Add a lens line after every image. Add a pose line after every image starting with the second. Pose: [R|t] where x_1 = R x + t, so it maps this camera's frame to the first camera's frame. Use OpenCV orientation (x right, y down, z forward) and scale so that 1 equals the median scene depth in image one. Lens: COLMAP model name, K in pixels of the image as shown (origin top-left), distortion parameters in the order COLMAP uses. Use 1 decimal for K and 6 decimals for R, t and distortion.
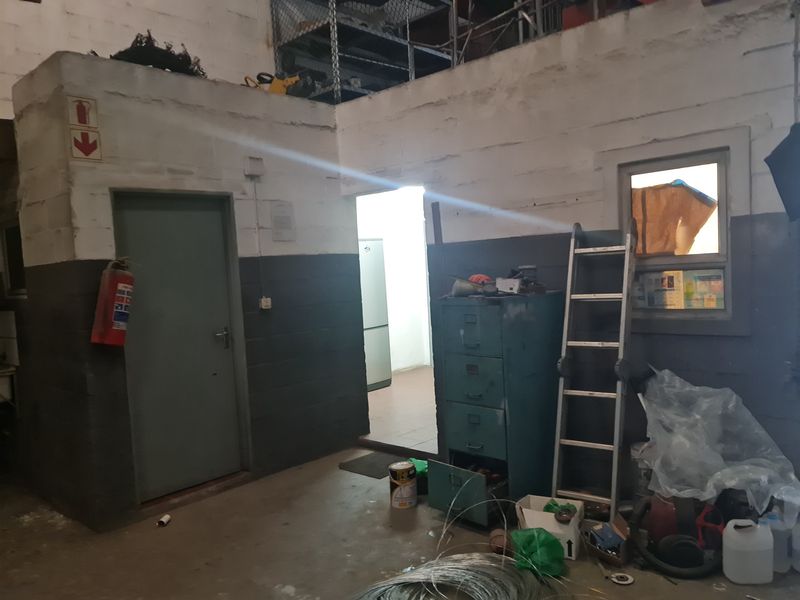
lens RADIAL K [[638.2, 0, 399.1], [0, 638.2, 302.3], [0, 0, 1]] dist [0.099765, -0.093720]
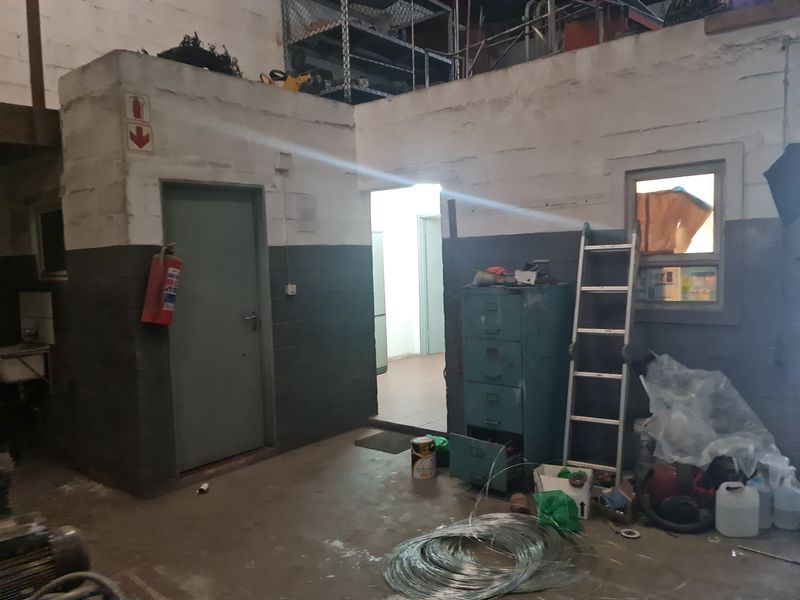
lens RADIAL K [[638.2, 0, 400.3], [0, 638.2, 298.8], [0, 0, 1]] dist [0.099765, -0.093720]
pose [[0.998047, 0.019573, 0.059318, -0.108084], [-0.019827, 0.999797, 0.003704, 0.010977], [-0.059234, -0.004872, 0.998232, -0.092647]]
